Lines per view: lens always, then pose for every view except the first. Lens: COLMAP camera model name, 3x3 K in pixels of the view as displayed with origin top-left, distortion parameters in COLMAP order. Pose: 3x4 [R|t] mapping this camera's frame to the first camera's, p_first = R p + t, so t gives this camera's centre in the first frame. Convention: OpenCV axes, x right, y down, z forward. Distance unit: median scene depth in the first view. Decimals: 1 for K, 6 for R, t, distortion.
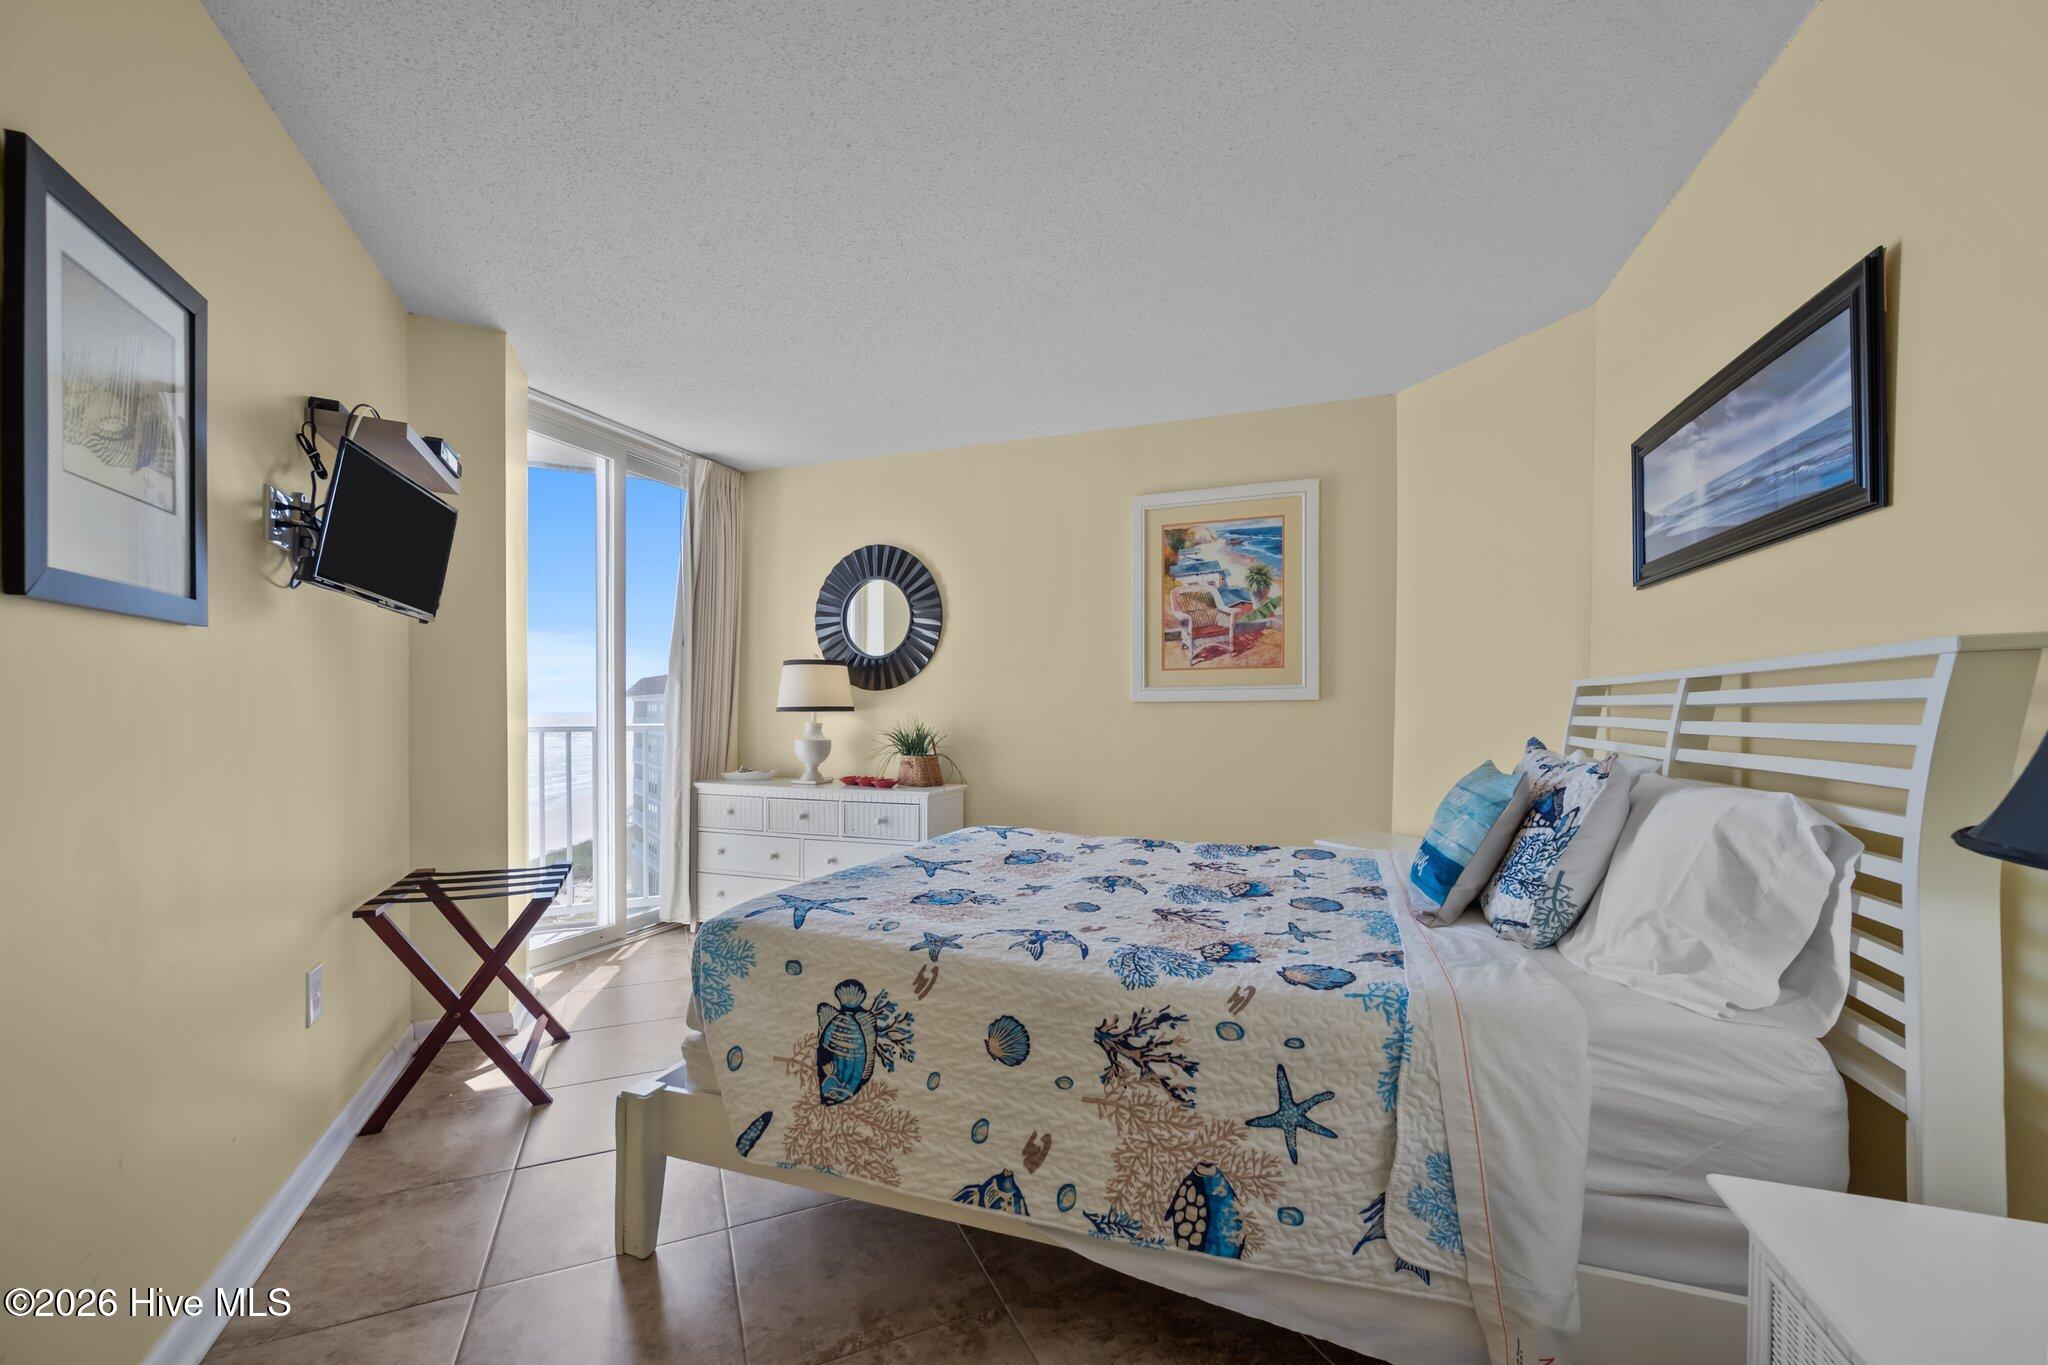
lens RADIAL K [[810.8, 0, 1002.8], [0, 810.8, 711.2], [0, 0, 1]] dist [0.001103, -0.000244]
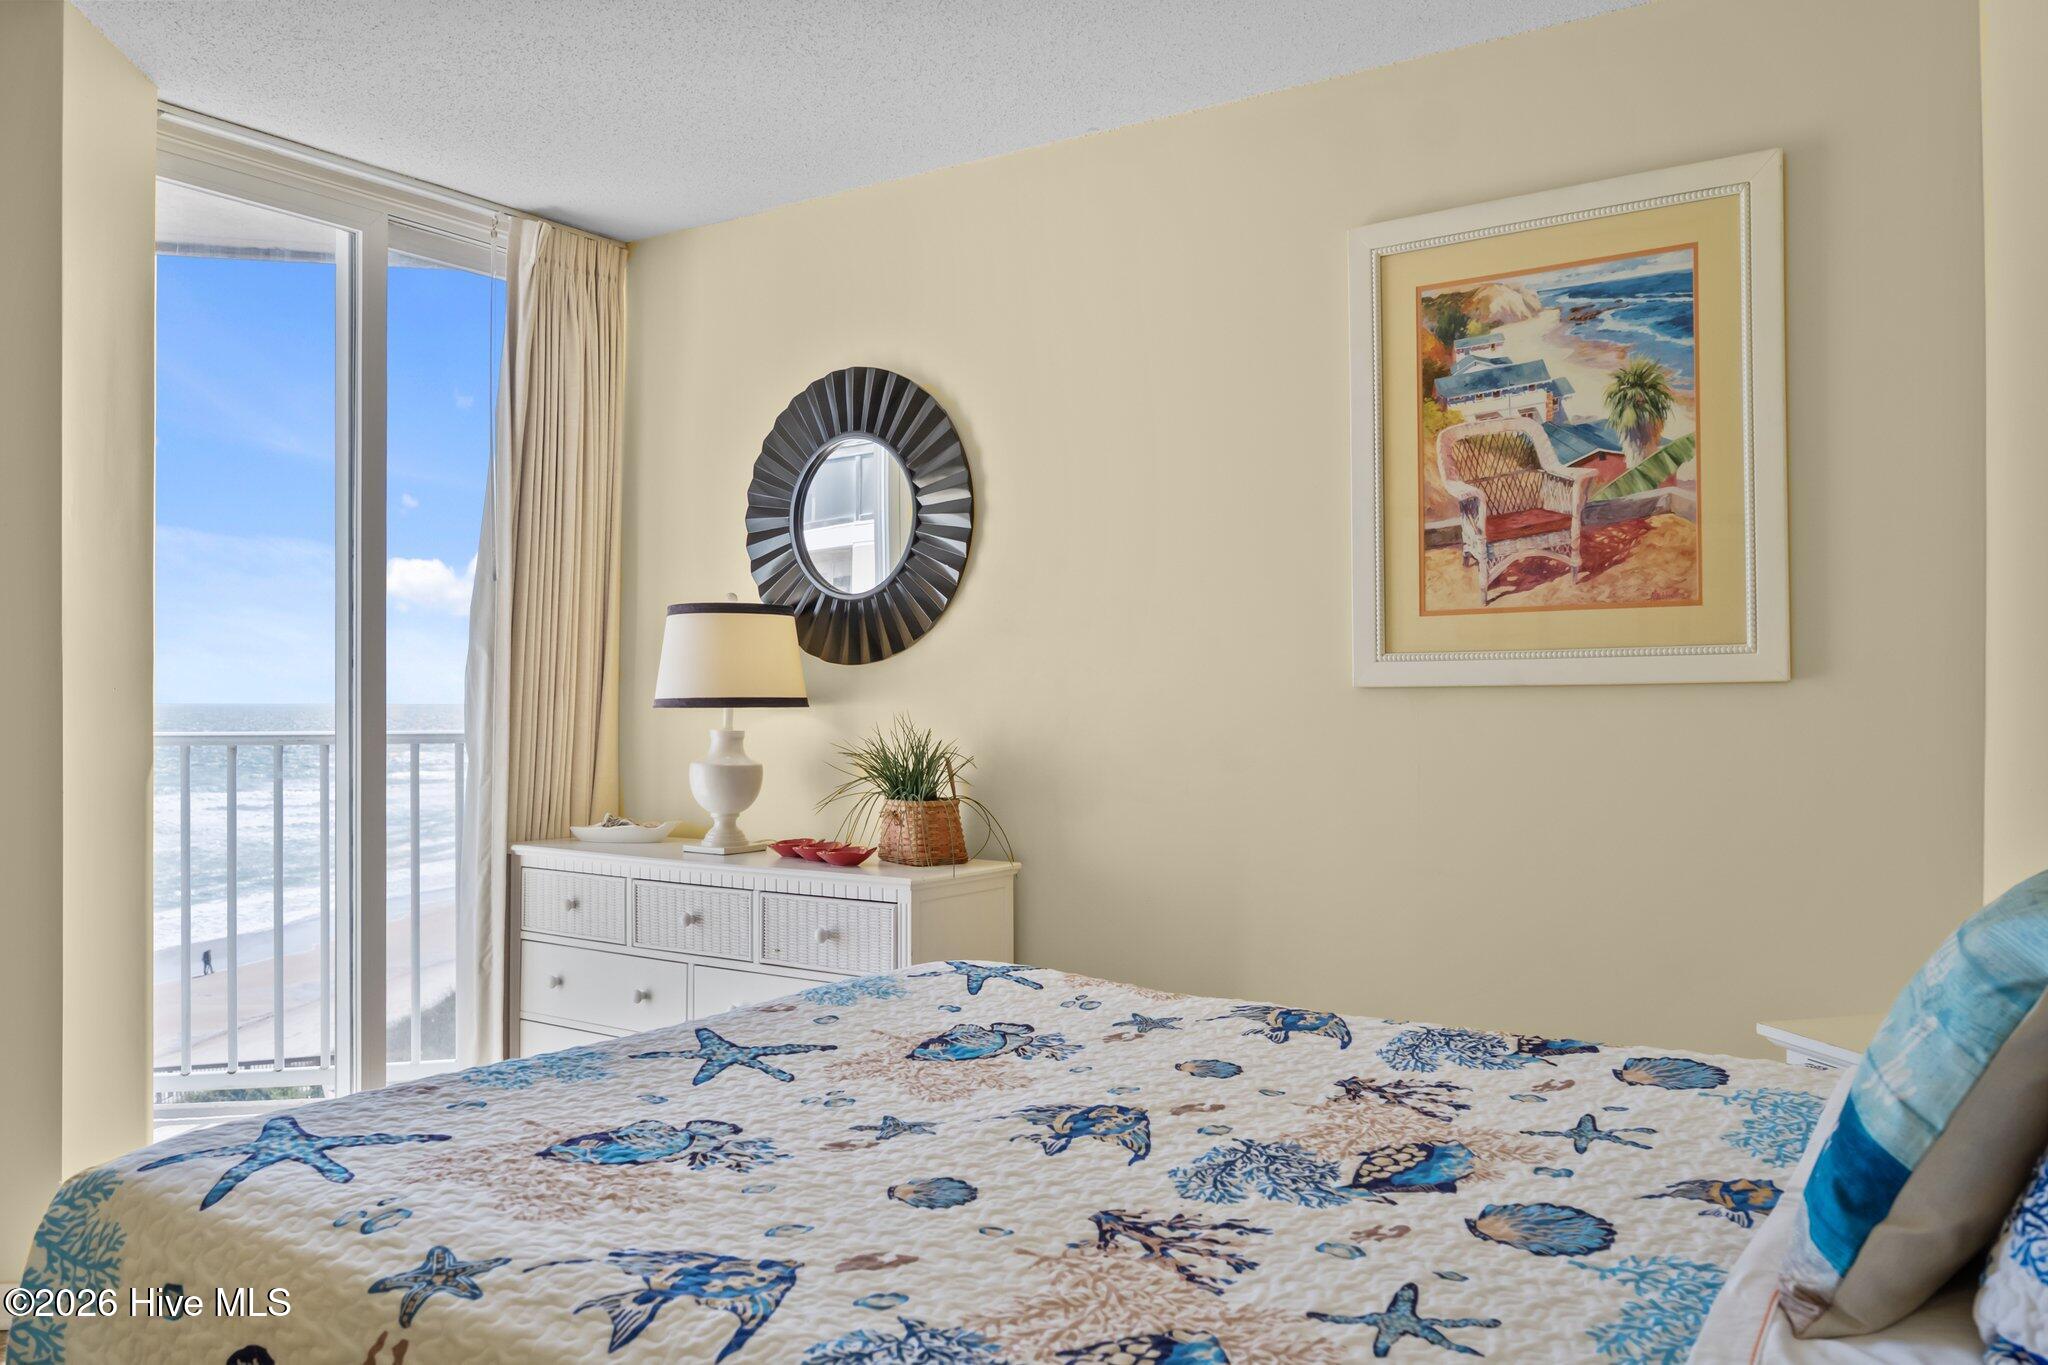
lens RADIAL K [[1531.8, 0, 1024.6], [0, 1531.8, 678.4], [0, 0, 1]] dist [-0.008604, 0.006302]
pose [[0.972731, -0.003334, -0.231914, 0.181693], [-0.000304, 0.999878, -0.015646, -0.003164], [0.231938, 0.015290, 0.972610, 0.143453]]
